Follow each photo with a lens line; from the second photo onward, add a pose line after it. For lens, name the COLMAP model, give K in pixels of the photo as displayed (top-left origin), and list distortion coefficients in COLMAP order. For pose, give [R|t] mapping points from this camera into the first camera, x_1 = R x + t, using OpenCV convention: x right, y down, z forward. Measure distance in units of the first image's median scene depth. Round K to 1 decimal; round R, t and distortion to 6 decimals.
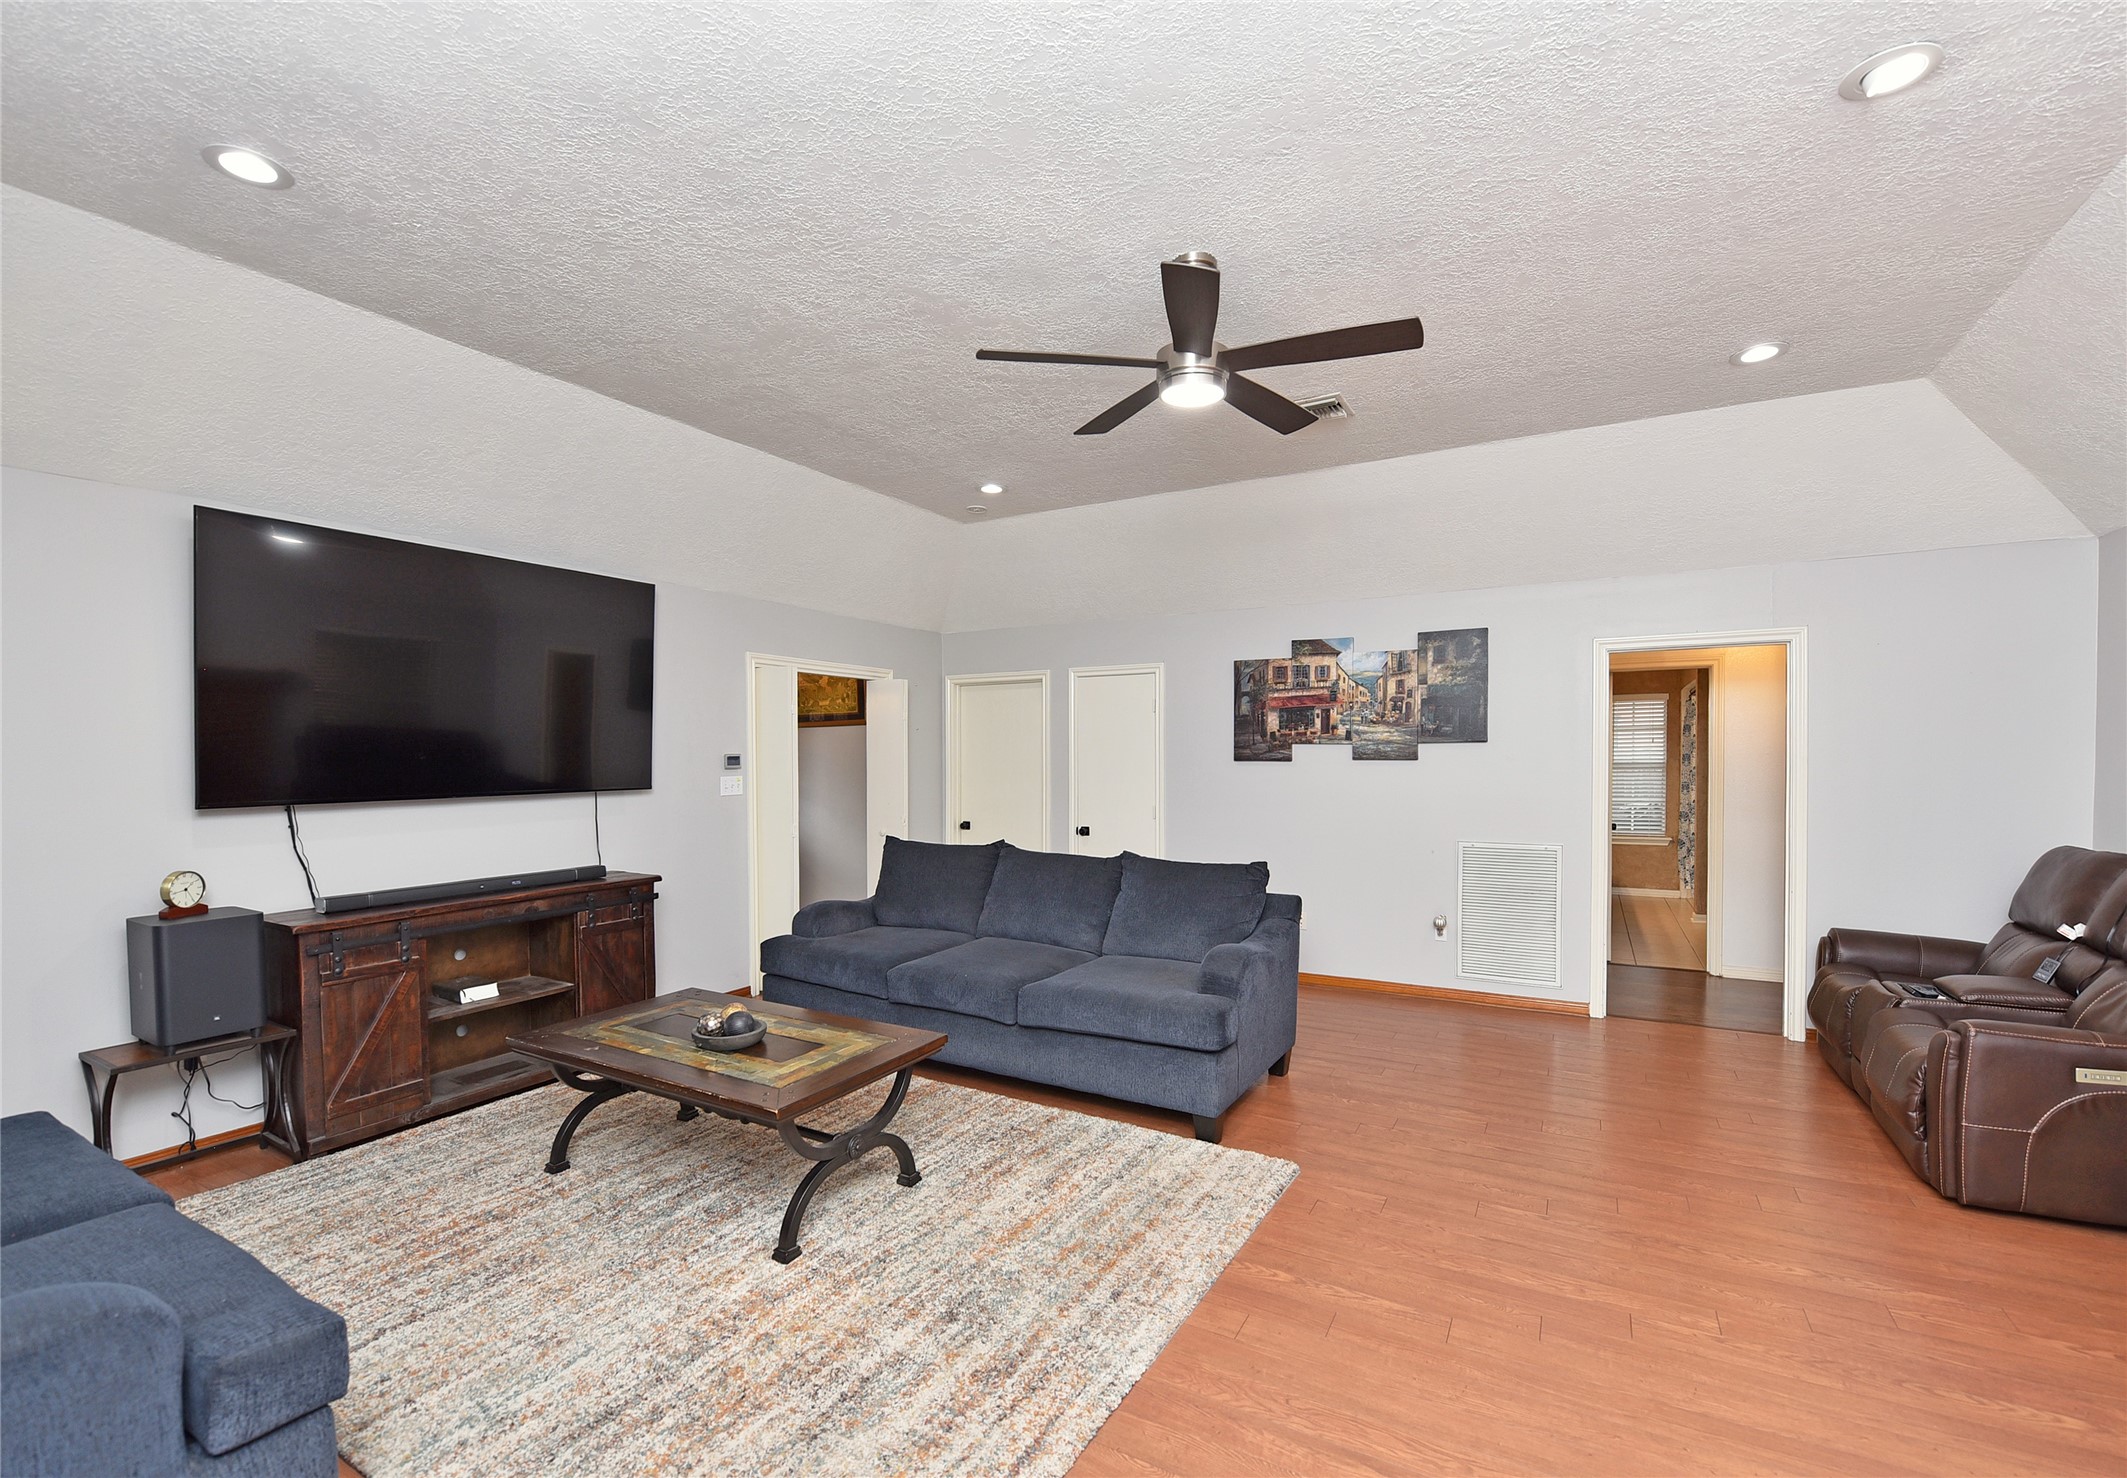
lens RADIAL K [[928.5, 0, 1064.1], [0, 928.5, 771.4], [0, 0, 1]] dist [-0.009086, -0.003976]
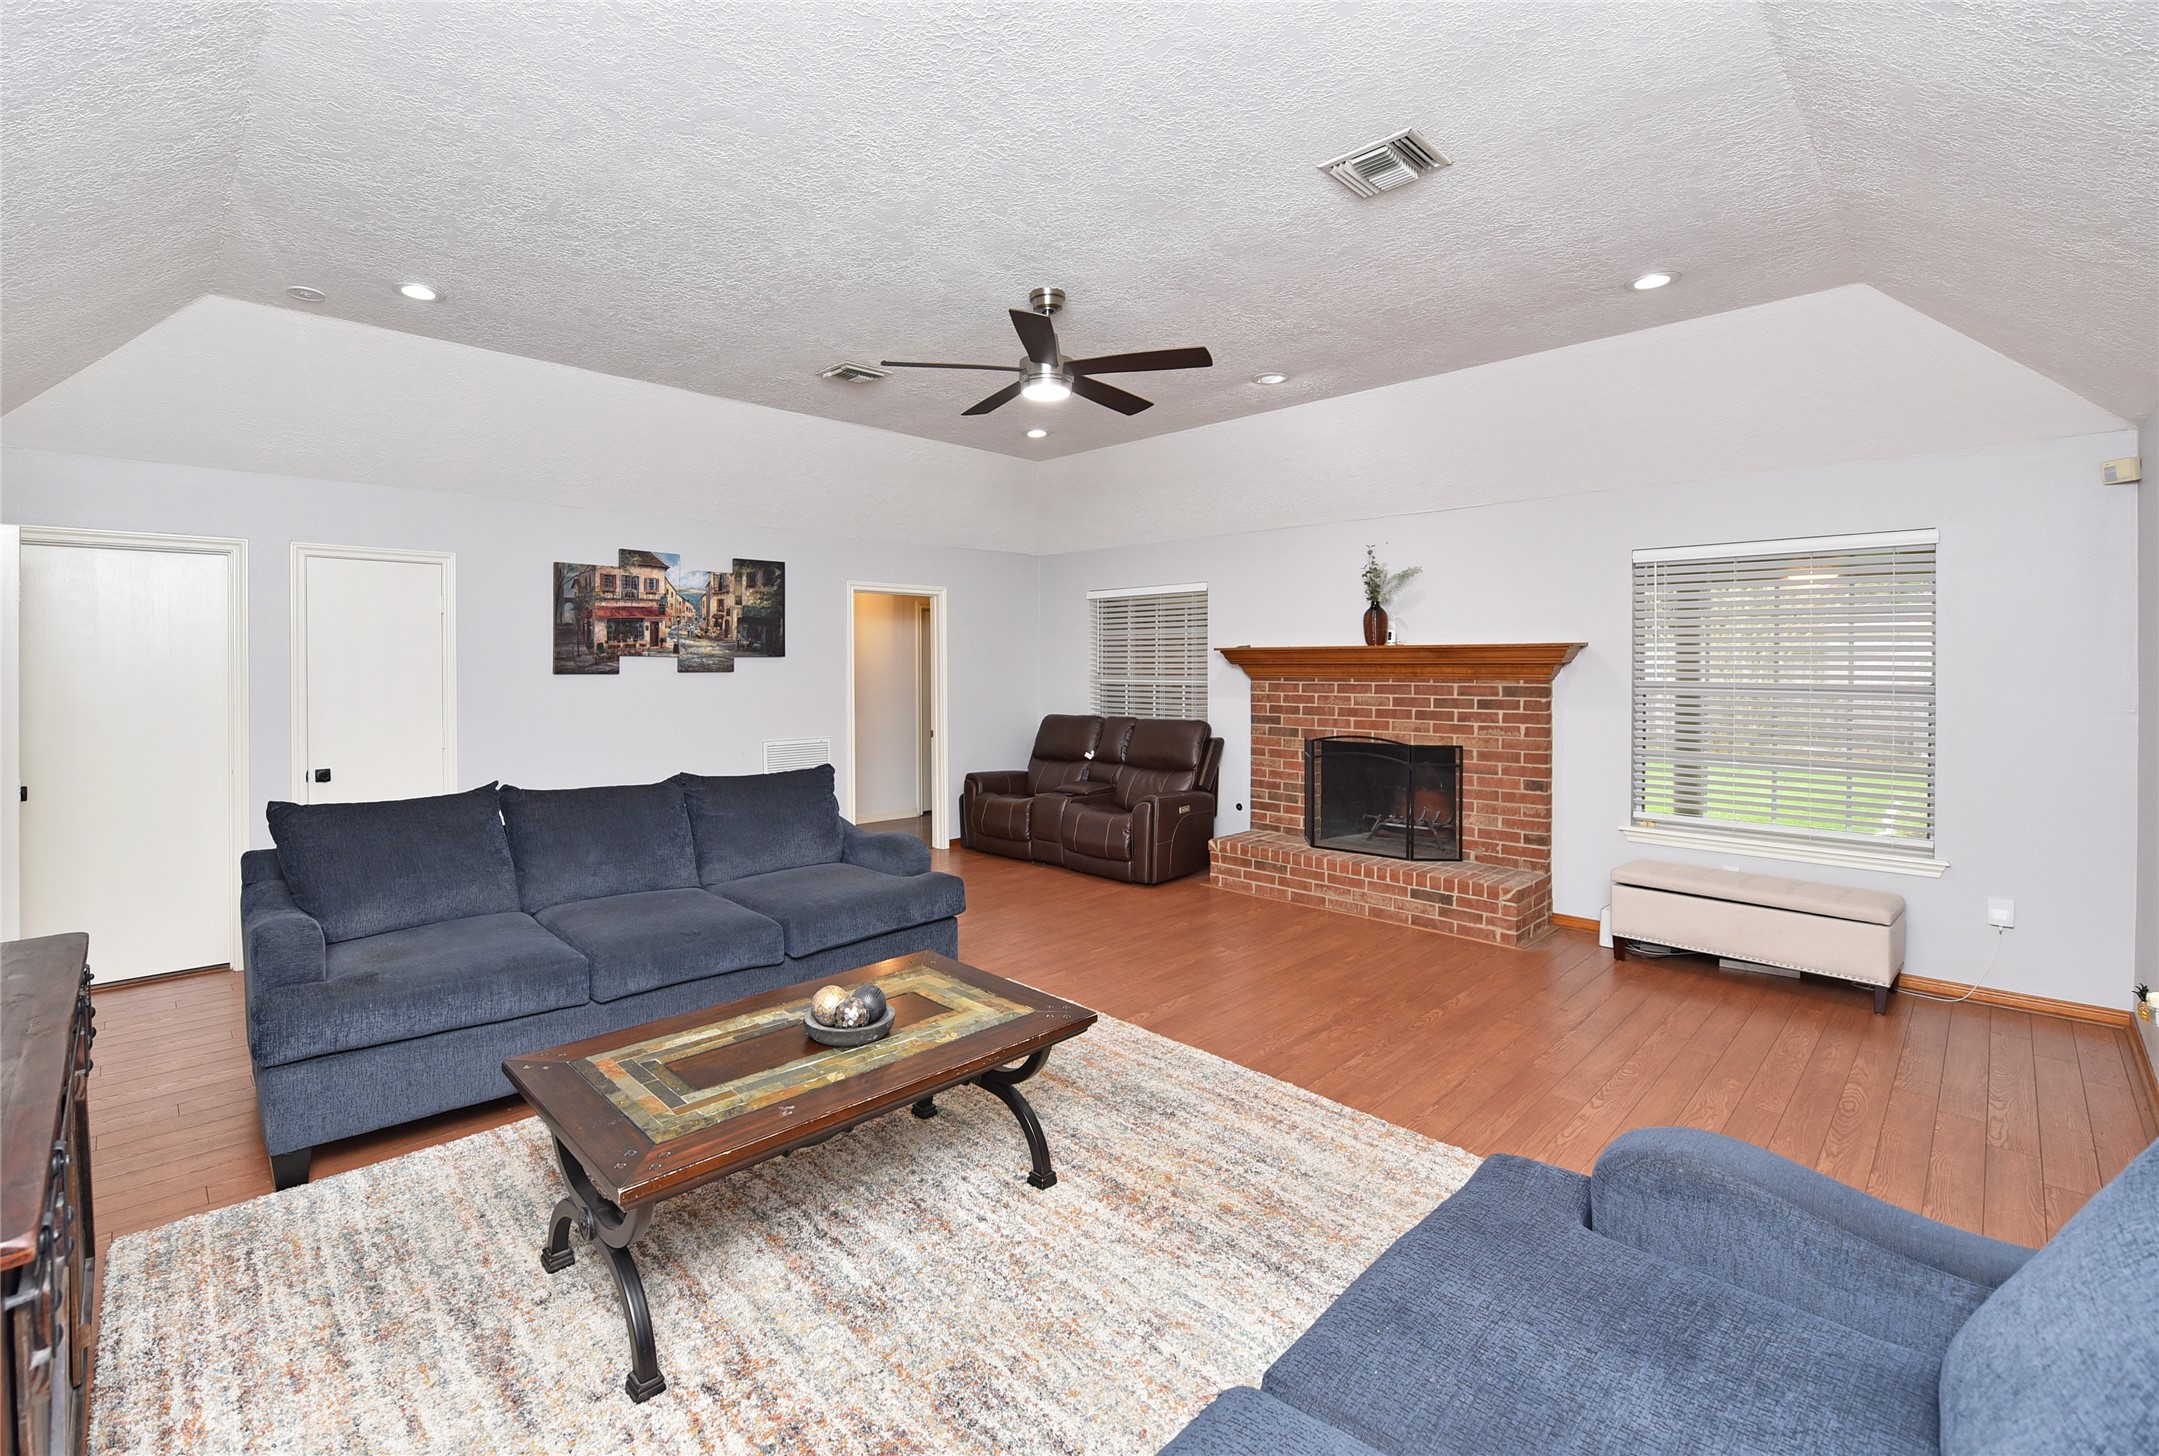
lens RADIAL K [[937.3, 0, 1002.1], [0, 937.3, 668.3], [0, 0, 1]] dist [-0.000587, -0.000087]
pose [[0.301578, -0.001215, 0.953441, -0.750735], [0.017115, 0.999845, -0.004139, -0.008105], [-0.953288, 0.017566, 0.301552, 0.438157]]
